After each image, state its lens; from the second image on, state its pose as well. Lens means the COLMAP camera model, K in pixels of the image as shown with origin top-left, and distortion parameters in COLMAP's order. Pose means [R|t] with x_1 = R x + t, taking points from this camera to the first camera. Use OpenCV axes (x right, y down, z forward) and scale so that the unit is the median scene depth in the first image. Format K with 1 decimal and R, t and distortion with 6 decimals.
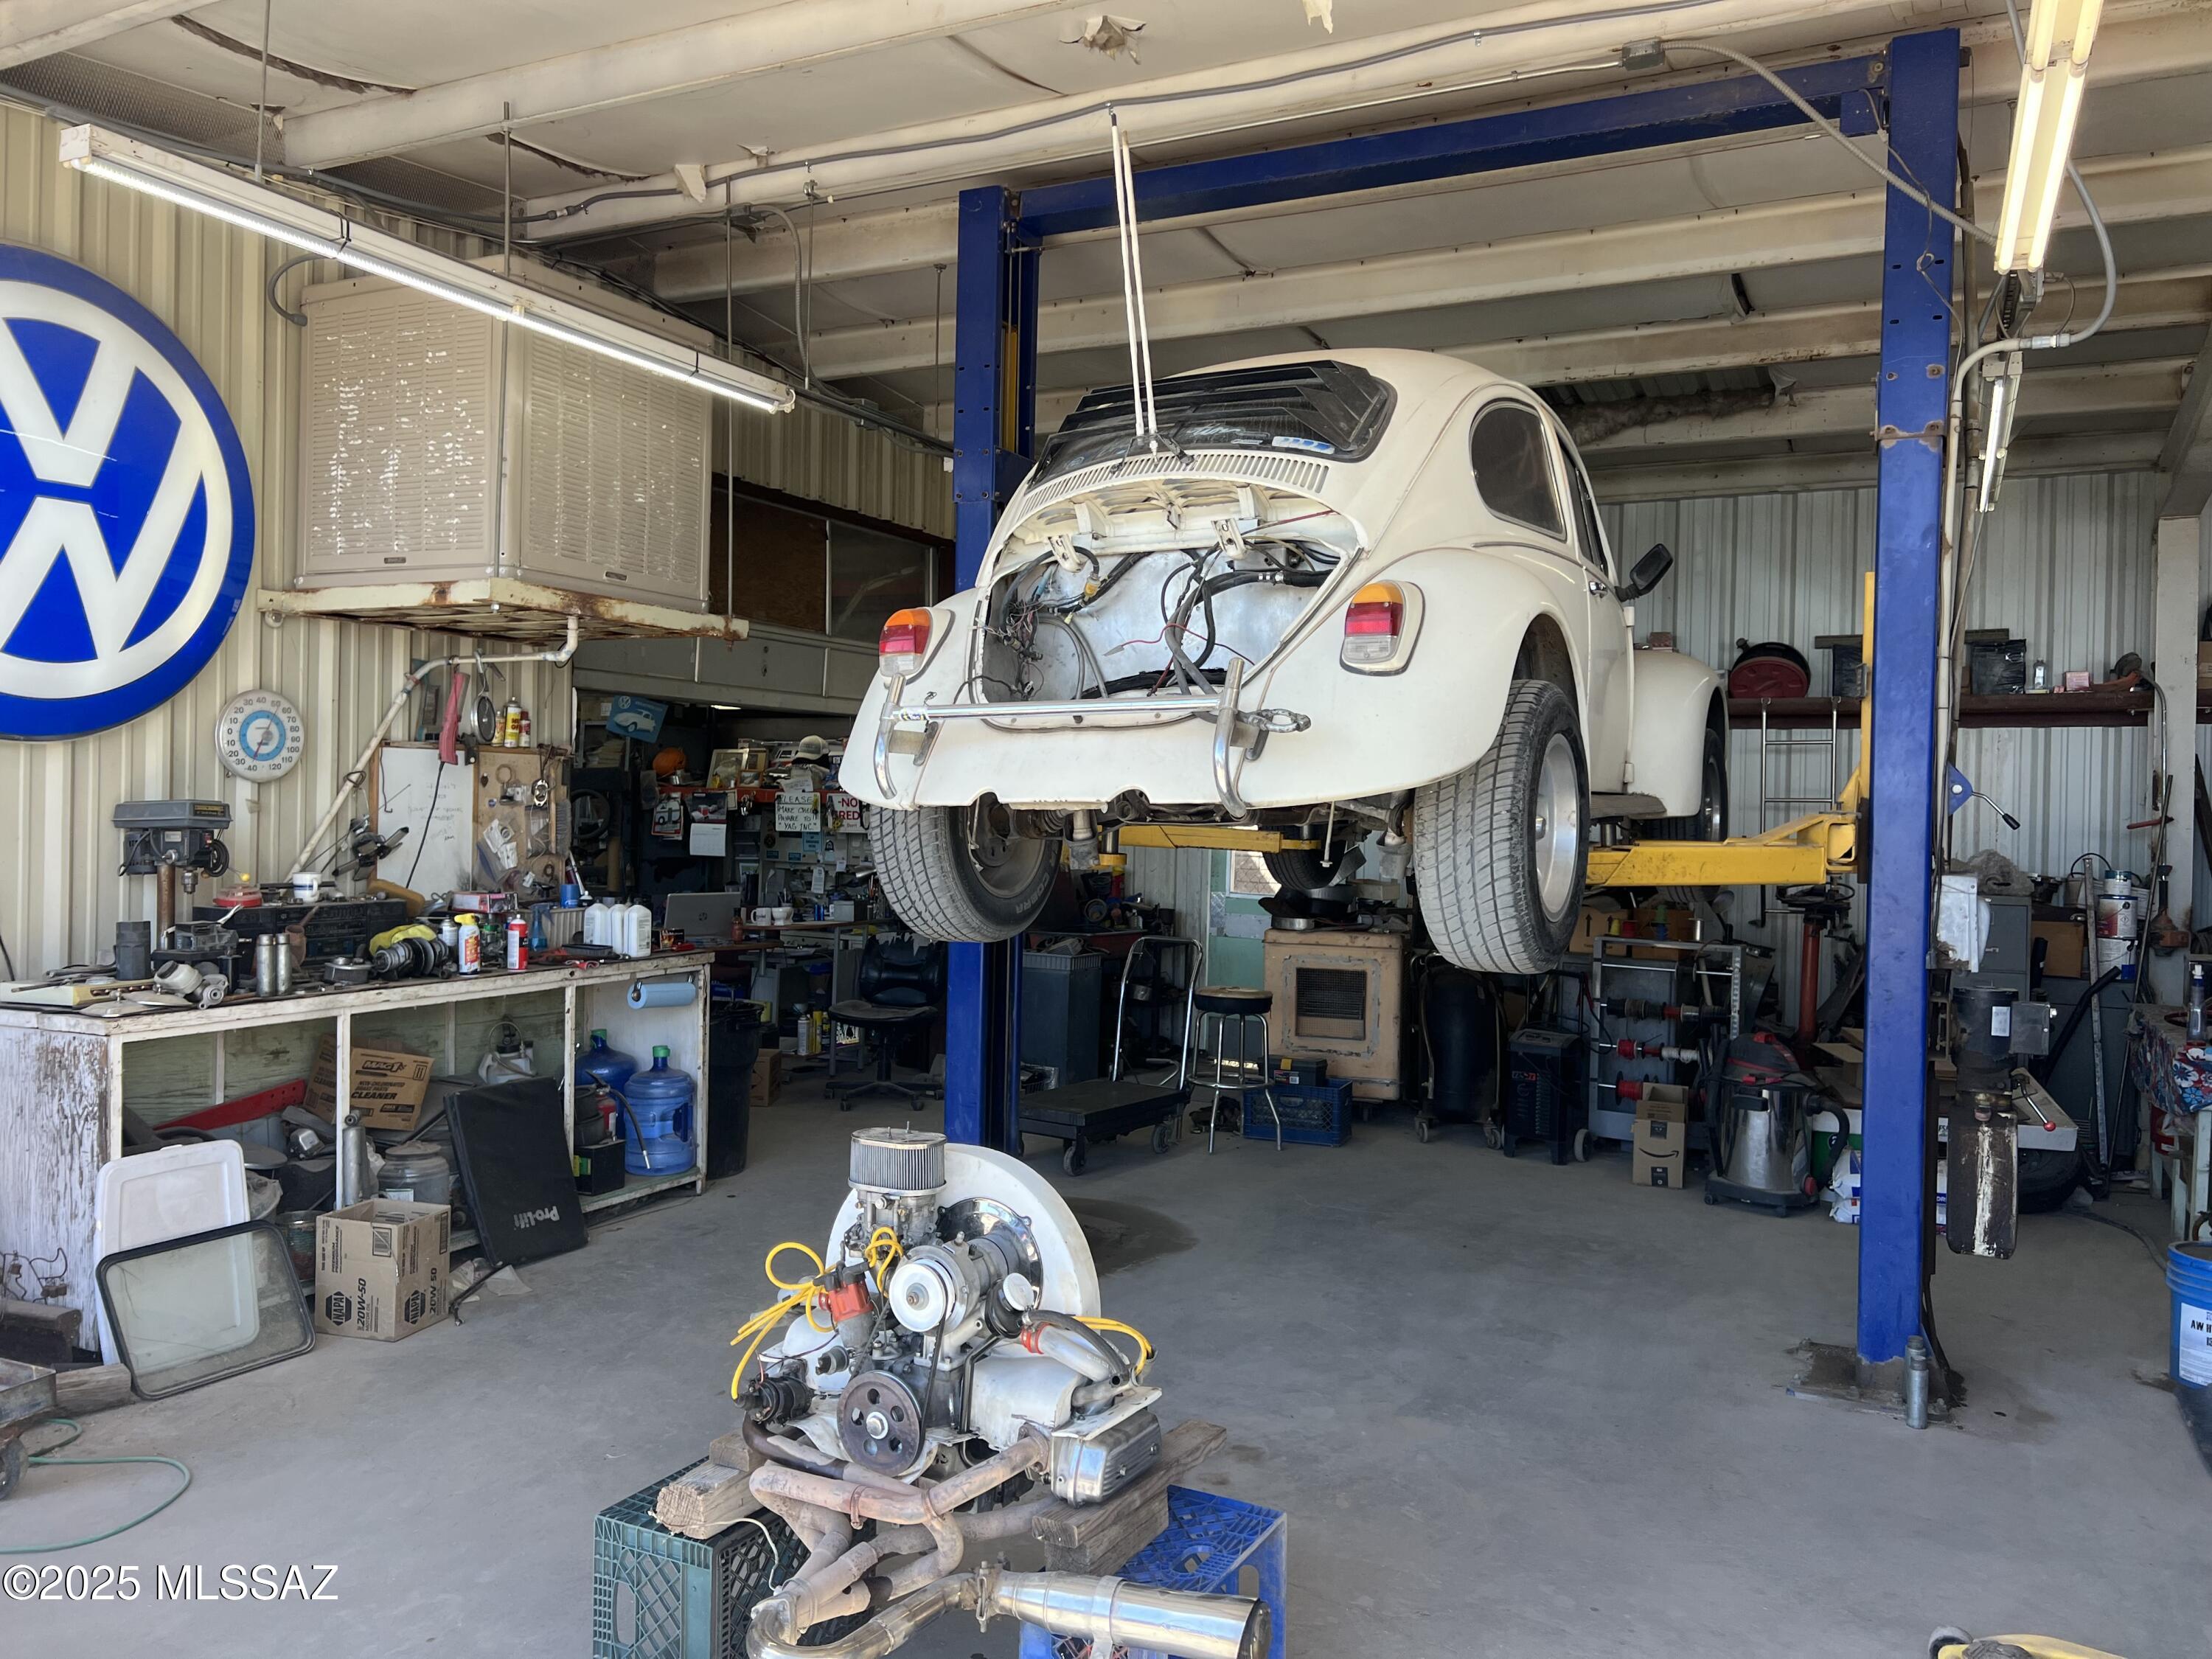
lens RADIAL K [[1649.0, 0, 1108.5], [0, 1649.0, 753.6], [0, 0, 1]] dist [0.111405, -0.099626]
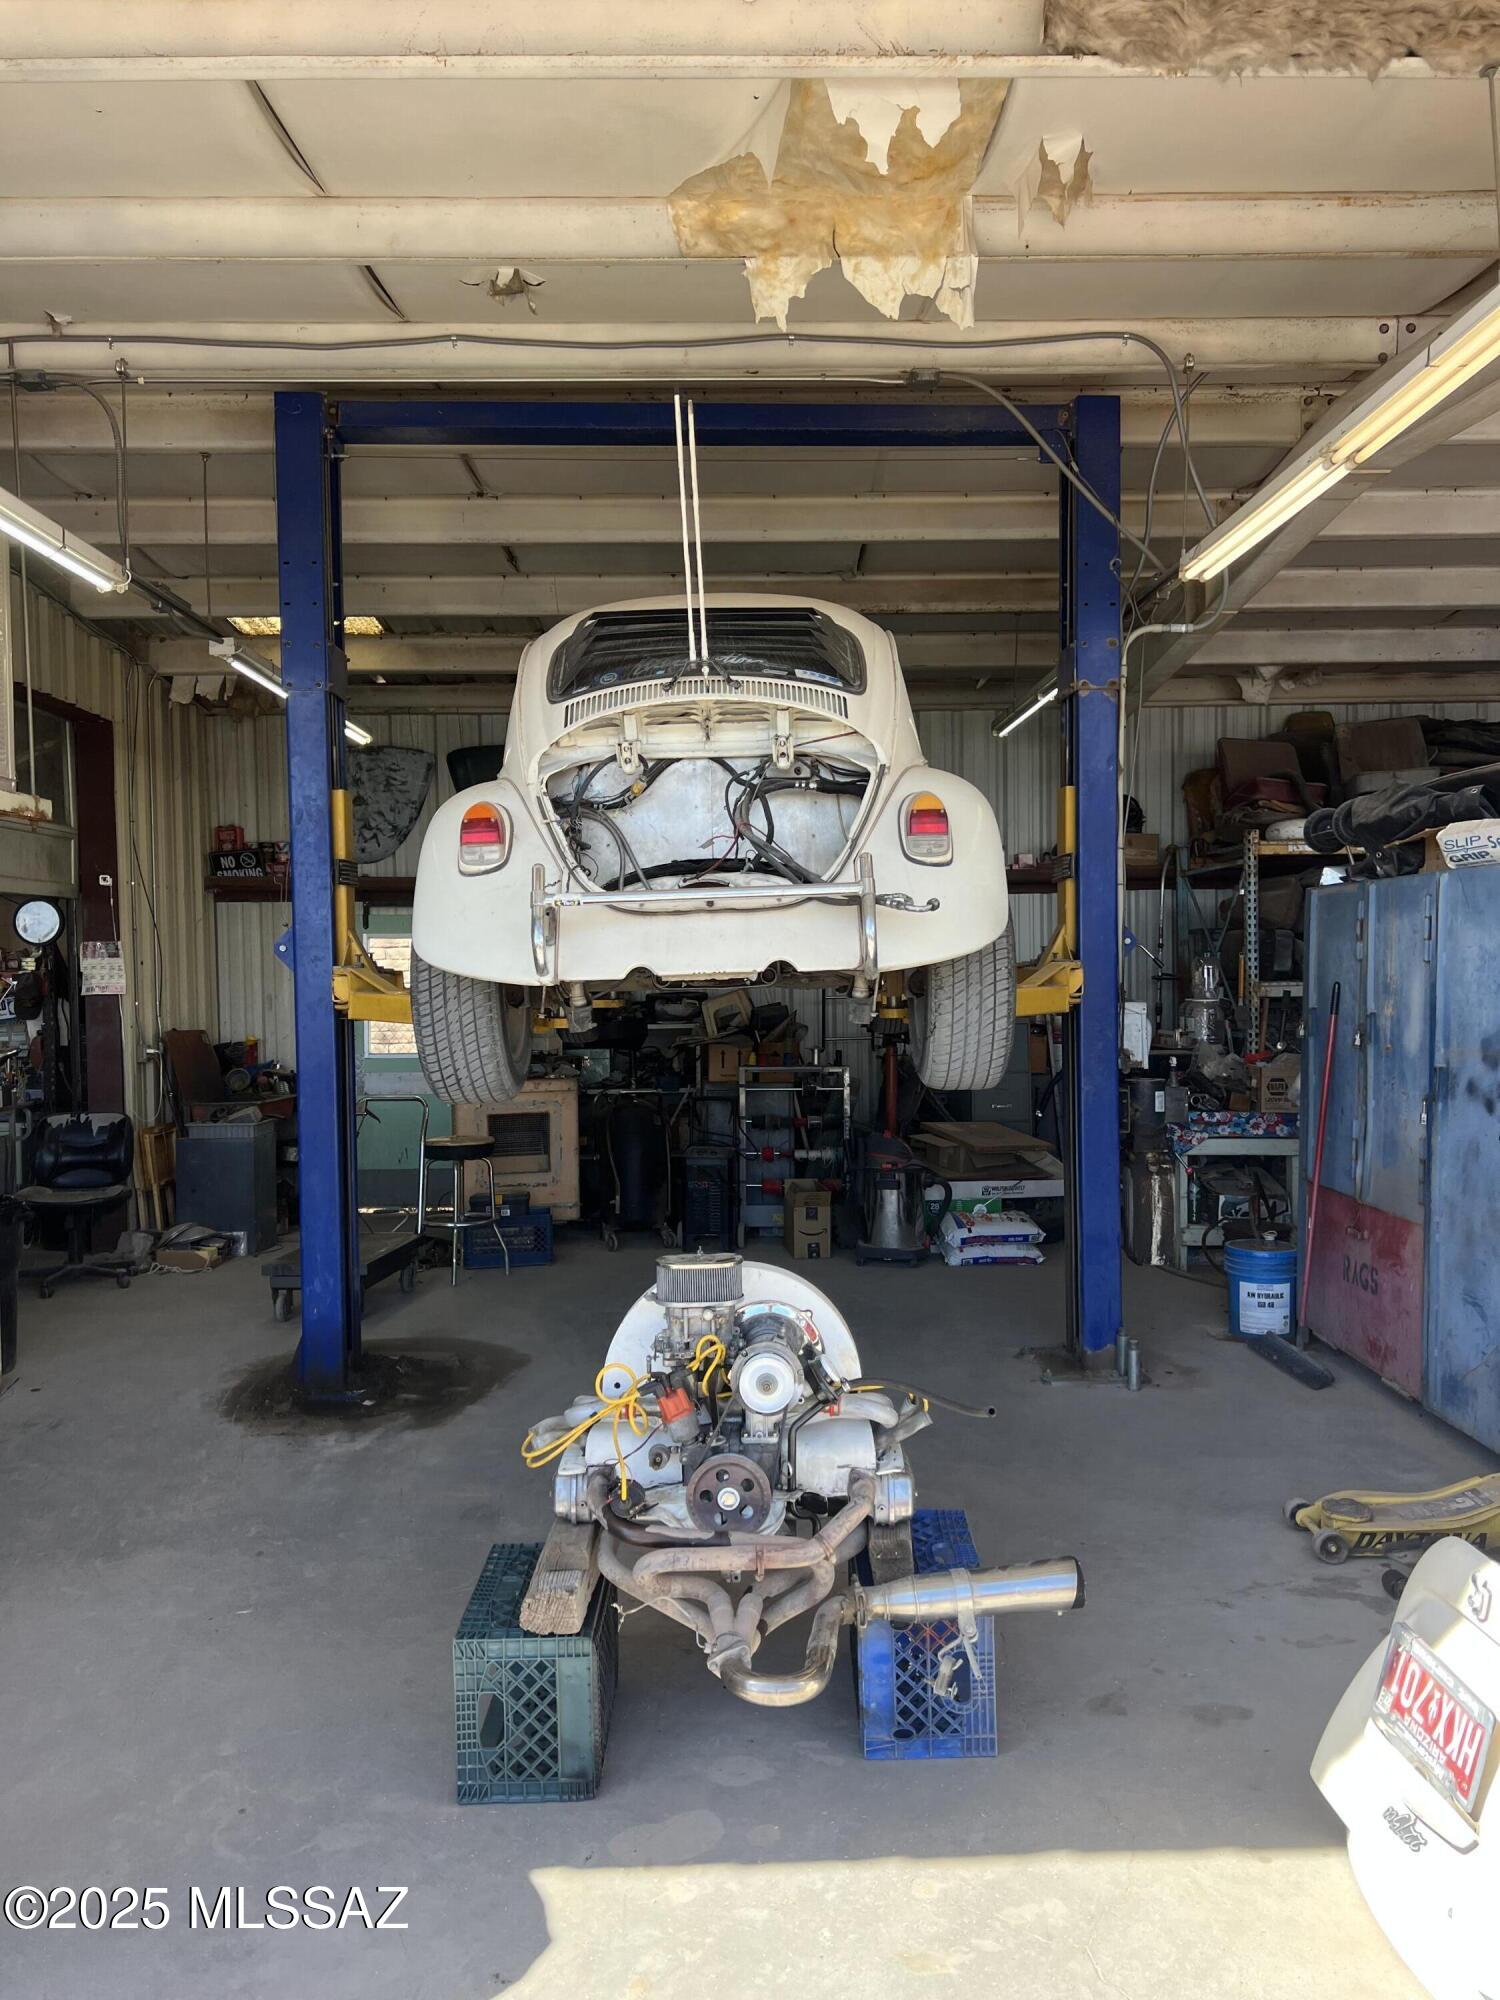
lens RADIAL K [[1493.3, 0, 748.3], [0, 1493.3, 949.1], [0, 0, 1]] dist [0.142753, -0.180867]
pose [[0.886676, -0.029660, 0.461440, -0.372175], [0.019873, 0.999463, 0.026055, -0.011523], [-0.461965, -0.013932, 0.886789, 0.024090]]
